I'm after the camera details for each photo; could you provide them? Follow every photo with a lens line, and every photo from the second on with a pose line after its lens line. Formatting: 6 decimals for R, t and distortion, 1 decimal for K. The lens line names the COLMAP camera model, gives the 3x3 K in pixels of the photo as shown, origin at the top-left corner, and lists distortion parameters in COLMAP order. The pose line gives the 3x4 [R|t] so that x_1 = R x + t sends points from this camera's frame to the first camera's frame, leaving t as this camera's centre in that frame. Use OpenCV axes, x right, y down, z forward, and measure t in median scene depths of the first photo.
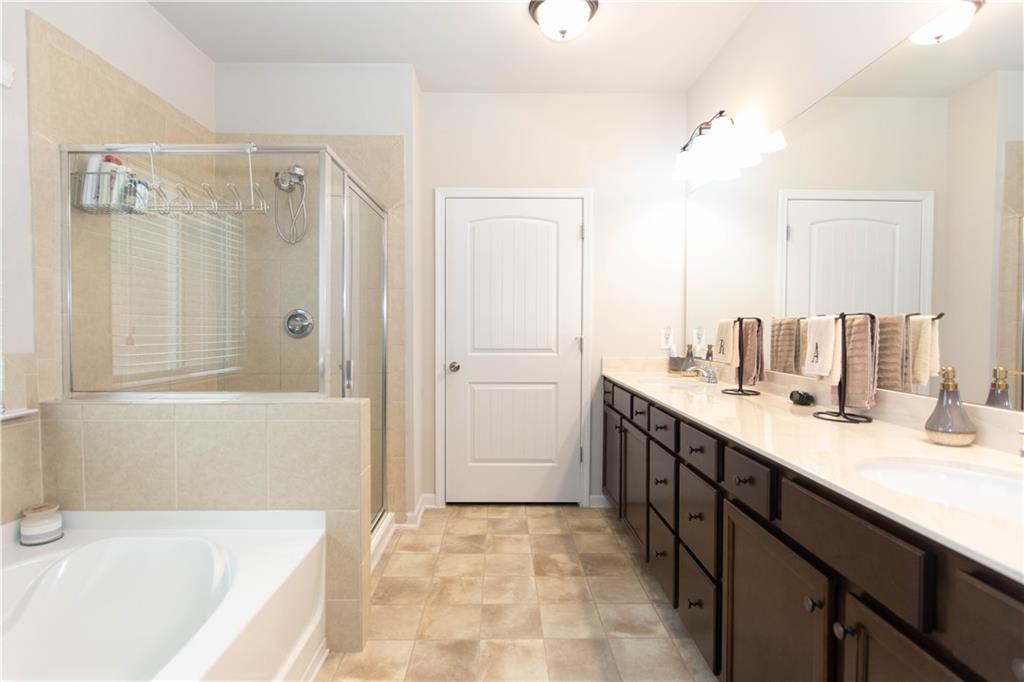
lens RADIAL K [[510.1, 0, 504.7], [0, 510.1, 340.0], [0, 0, 1]] dist [-0.000379, -0.001178]
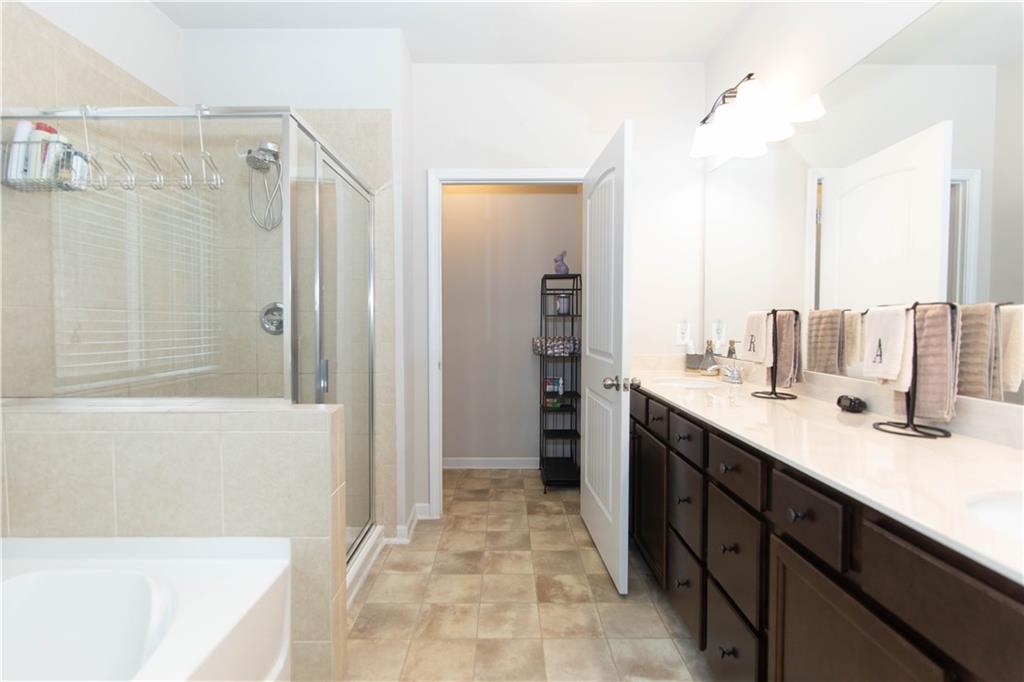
lens RADIAL K [[510.1, 0, 504.7], [0, 510.1, 340.0], [0, 0, 1]] dist [-0.000379, -0.001178]
pose [[0.999956, -0.002267, -0.009126, 0.012204], [0.002352, 0.999954, 0.009348, -0.001369], [0.009105, -0.009369, 0.999915, 0.130061]]
